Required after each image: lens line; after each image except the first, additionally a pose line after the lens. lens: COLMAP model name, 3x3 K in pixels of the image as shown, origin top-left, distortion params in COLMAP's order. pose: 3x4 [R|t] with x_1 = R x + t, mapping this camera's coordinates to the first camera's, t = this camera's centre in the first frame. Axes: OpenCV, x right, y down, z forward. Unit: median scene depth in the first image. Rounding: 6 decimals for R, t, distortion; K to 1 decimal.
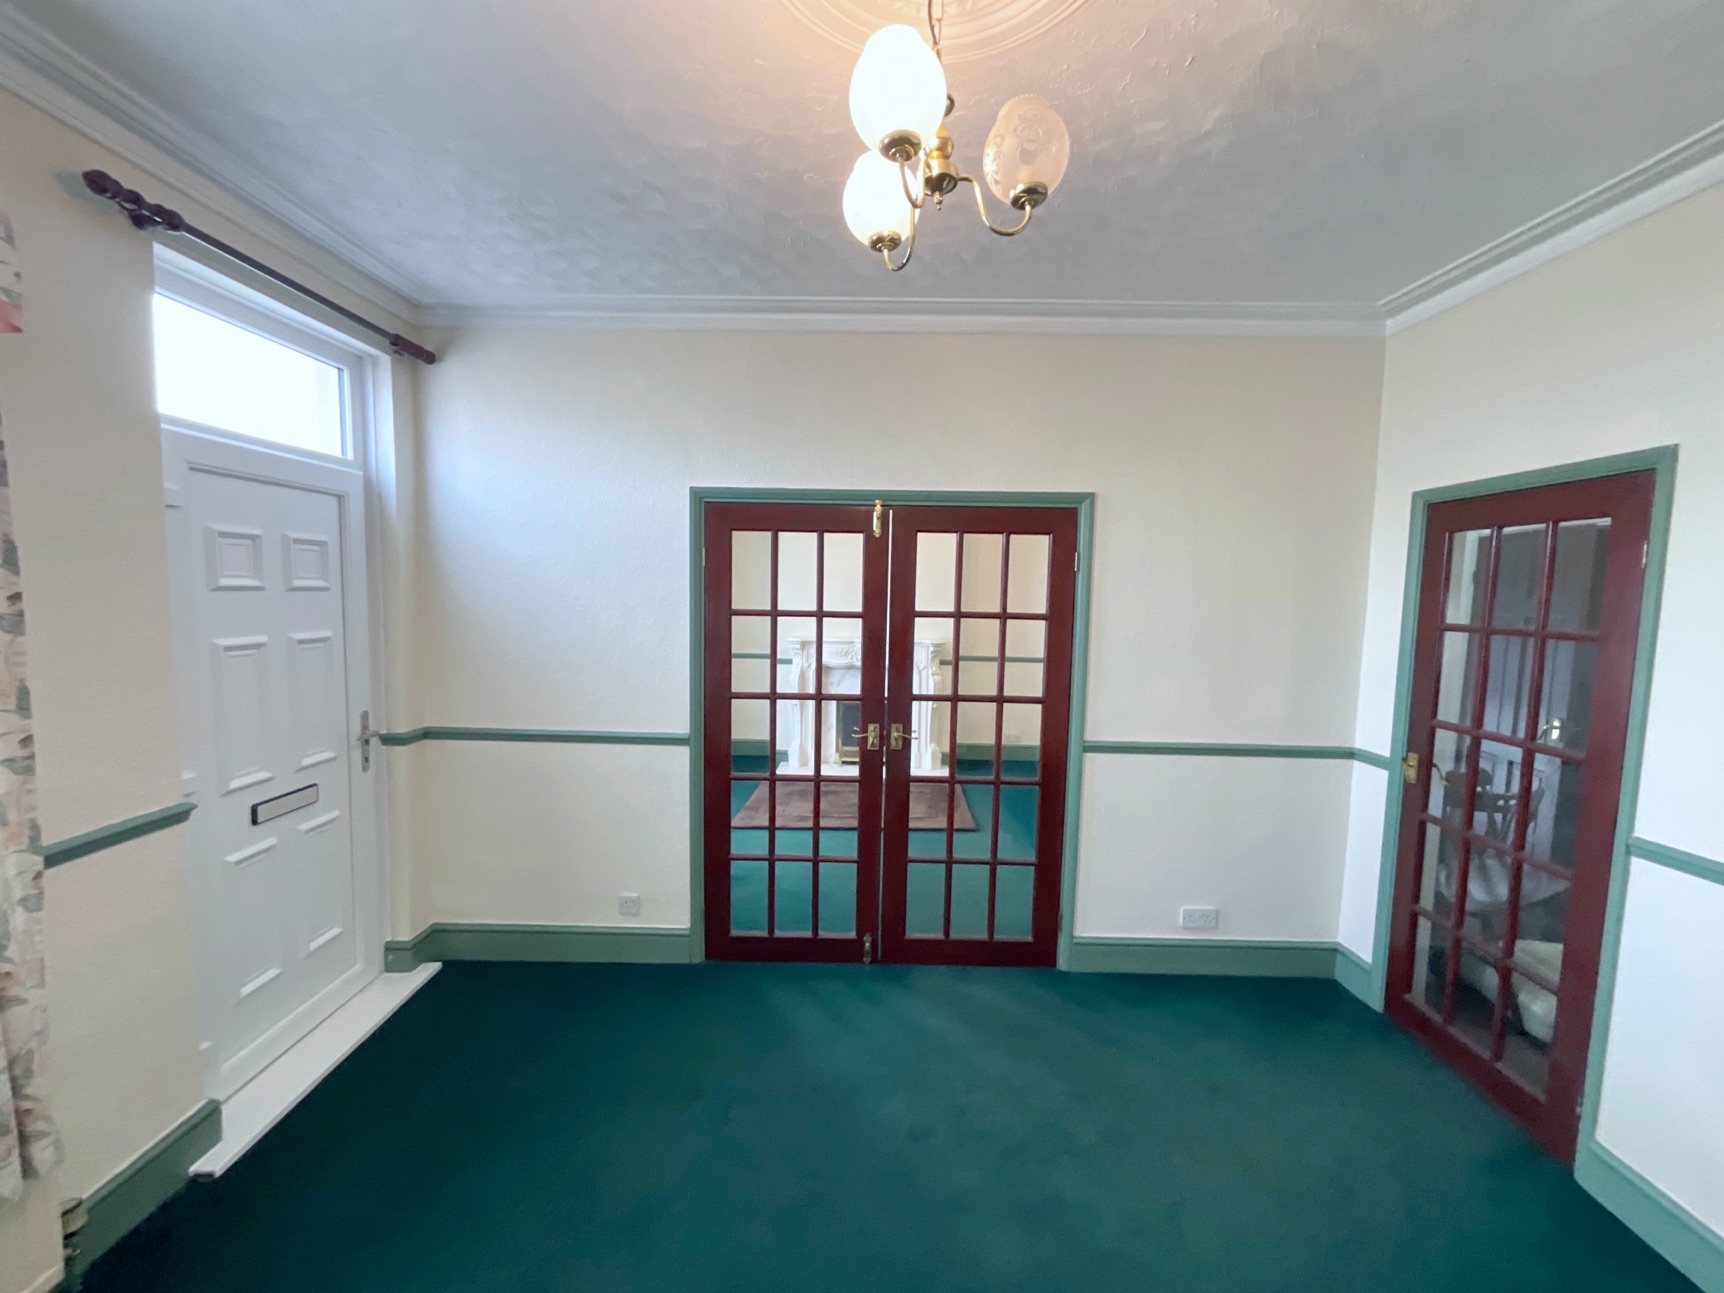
lens RADIAL K [[701.7, 0, 862.0], [0, 701.7, 646.5], [0, 0, 1]] dist [0.002874, -0.000013]
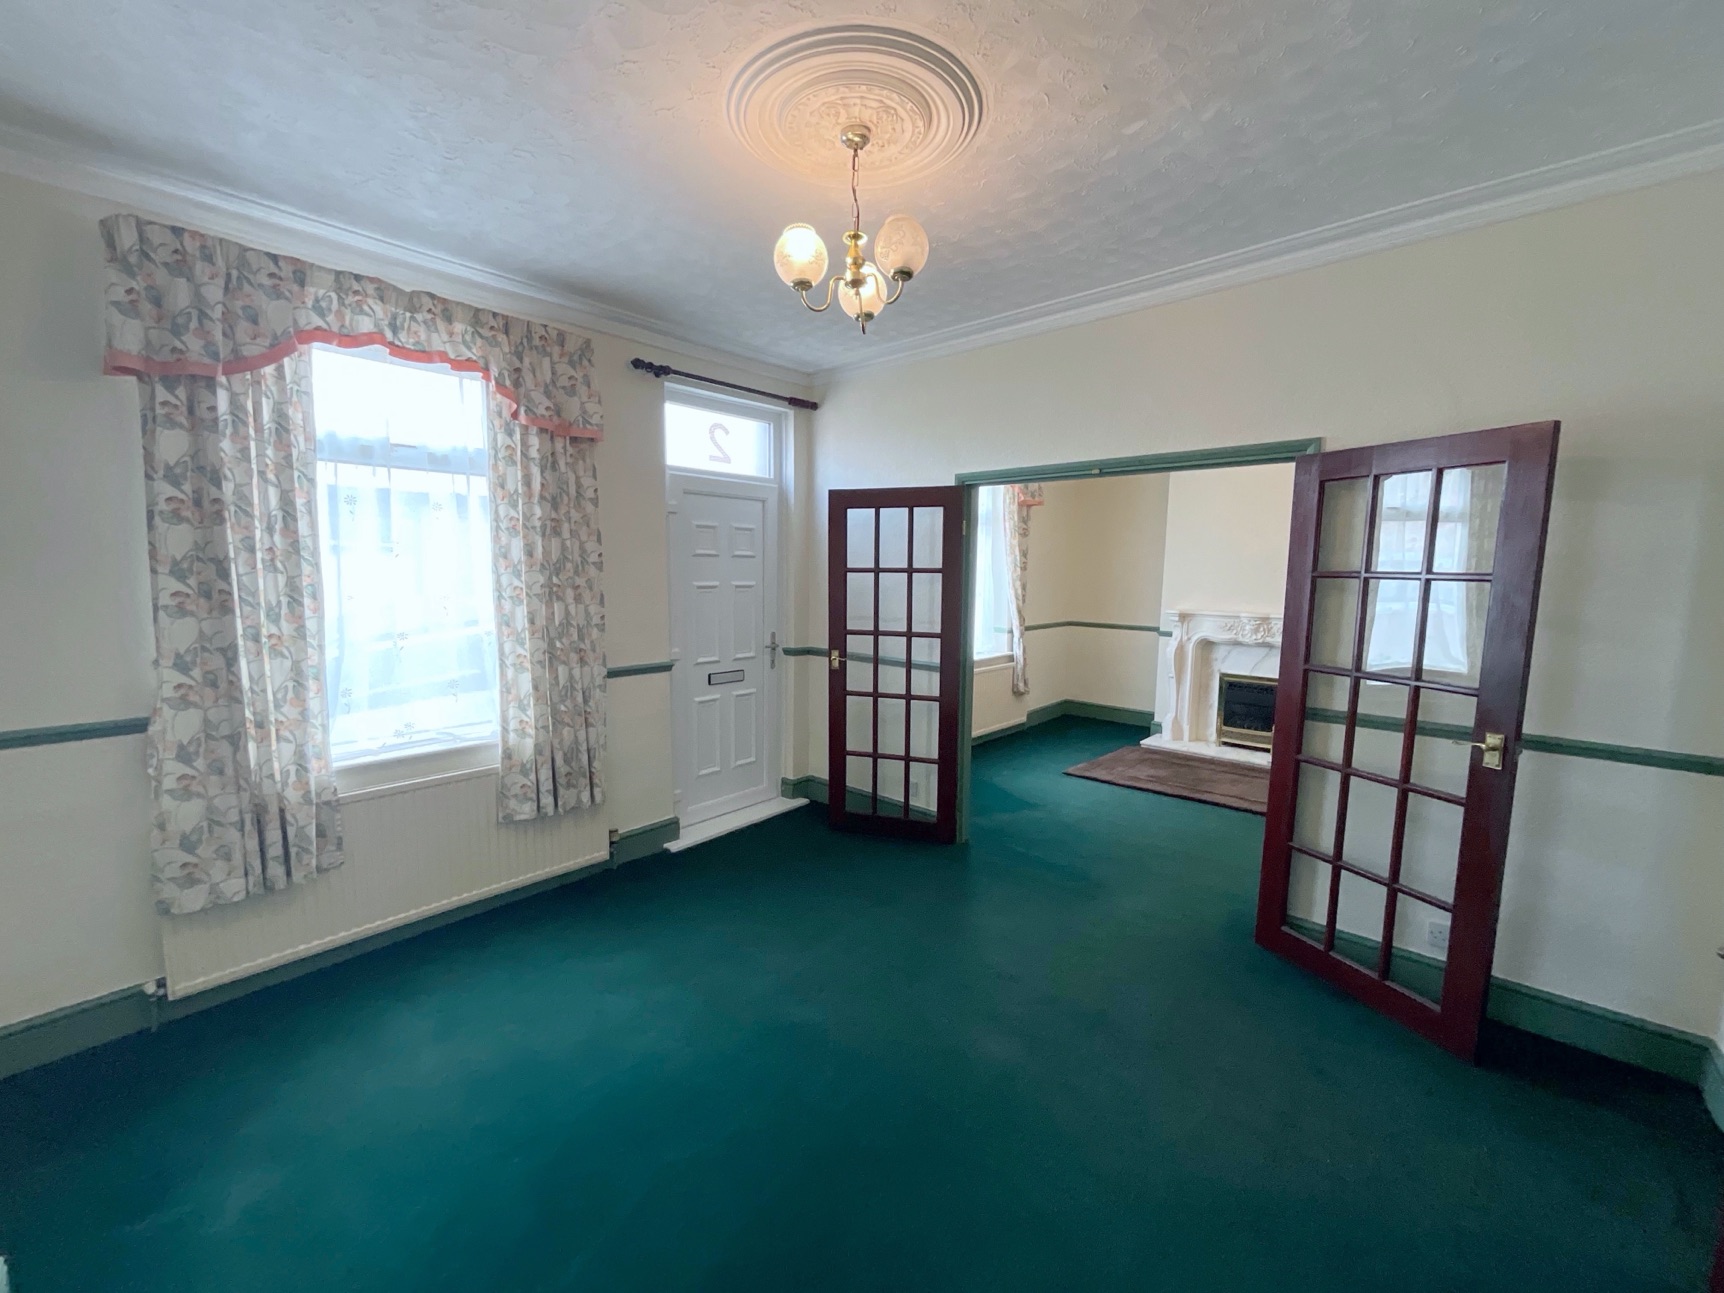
lens RADIAL K [[701.1, 0, 862.0], [0, 701.1, 646.5], [0, 0, 1]] dist [-0.016934, 0.012973]
pose [[0.725988, 0.083483, -0.682622, 0.657313], [-0.062116, 0.996507, 0.055808, 0.027120], [0.684896, 0.001886, 0.728638, -0.055370]]
